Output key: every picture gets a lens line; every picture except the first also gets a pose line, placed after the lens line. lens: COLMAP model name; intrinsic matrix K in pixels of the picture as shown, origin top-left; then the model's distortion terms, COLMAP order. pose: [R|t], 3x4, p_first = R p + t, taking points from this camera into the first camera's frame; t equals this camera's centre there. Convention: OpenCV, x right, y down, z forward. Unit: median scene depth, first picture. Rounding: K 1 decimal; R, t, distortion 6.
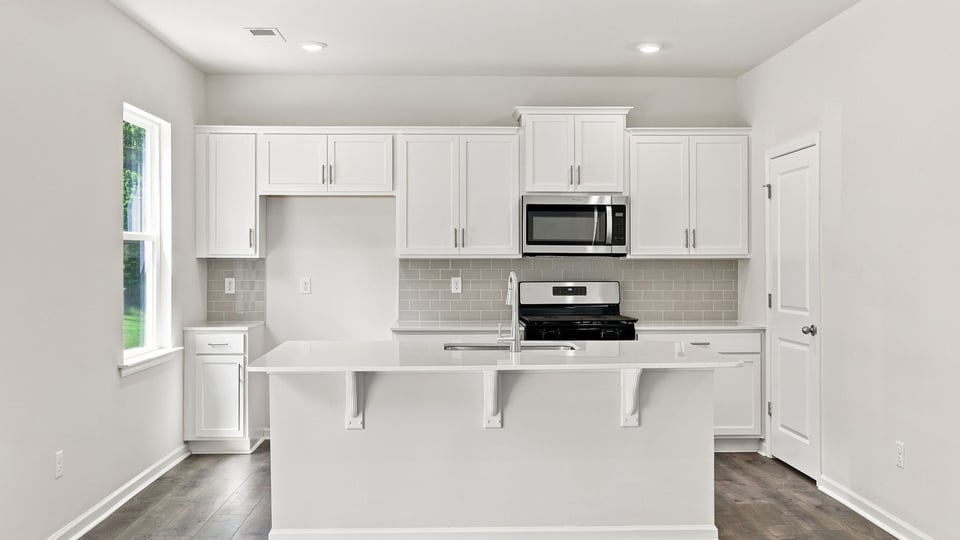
lens RADIAL K [[952.1, 0, 470.4], [0, 952.1, 252.5], [0, 0, 1]] dist [-0.029806, 0.000000]
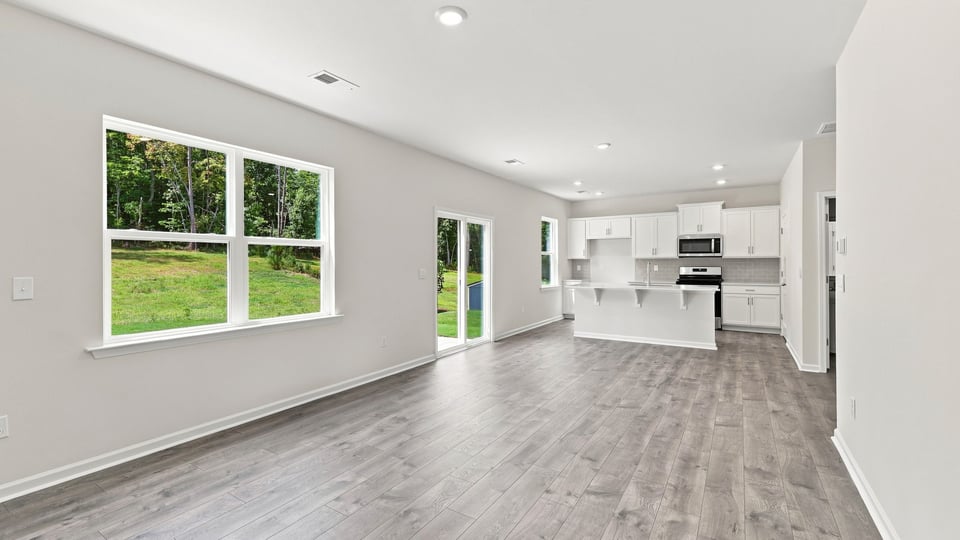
lens RADIAL K [[410.7, 0, 470.9], [0, 410.7, 263.3], [0, 0, 1]] dist [-0.005275, -0.000625]
pose [[0.821248, -0.000443, -0.570571, 0.244580], [0.008192, 0.999906, 0.011014, 0.002473], [0.570513, -0.013719, 0.821174, -0.356365]]
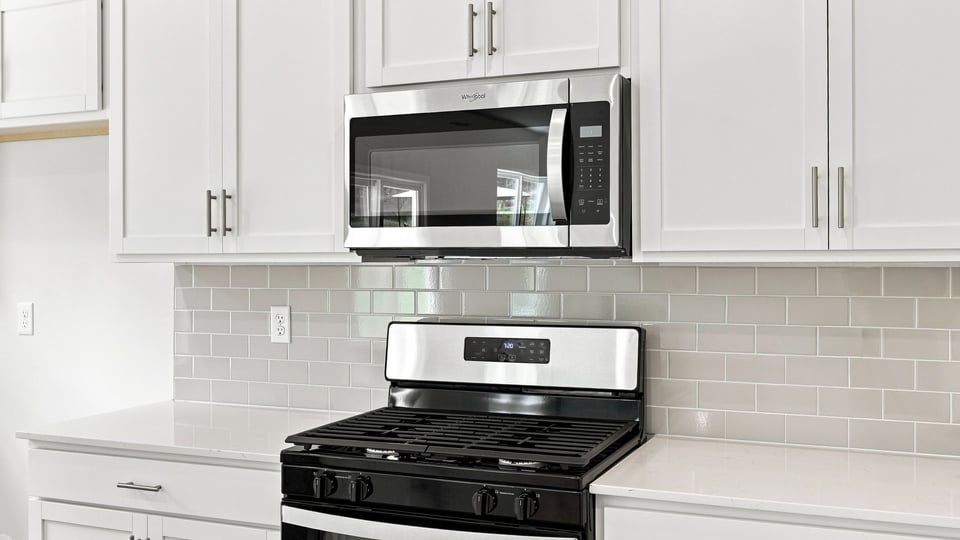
lens RADIAL K [[952.1, 0, 483.3], [0, 952.1, 265.2], [0, 0, 1]] dist [-0.029806, 0.000000]
pose [[0.906292, 0.000189, -0.422652, 0.262266], [0.004885, 0.999928, 0.010922, 0.003139], [0.422624, -0.011963, 0.906226, 0.679860]]
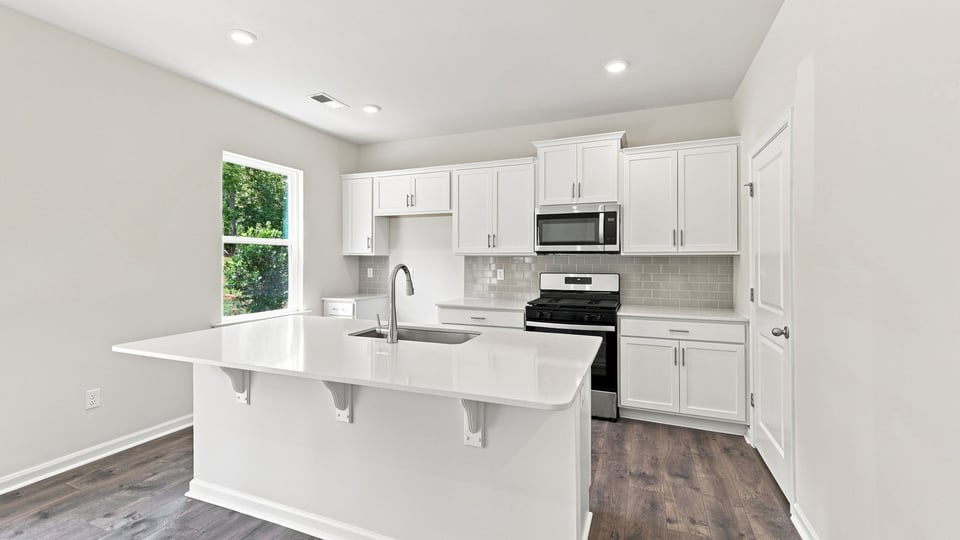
lens RADIAL K [[405.5, 0, 479.5], [0, 405.5, 258.0], [0, 0, 1]] dist [0.010645, -0.000125]
pose [[0.912371, -0.000325, -0.409365, 0.215457], [-0.000867, 0.999996, -0.002727, 0.011388], [0.409364, 0.002843, 0.912367, 0.450493]]
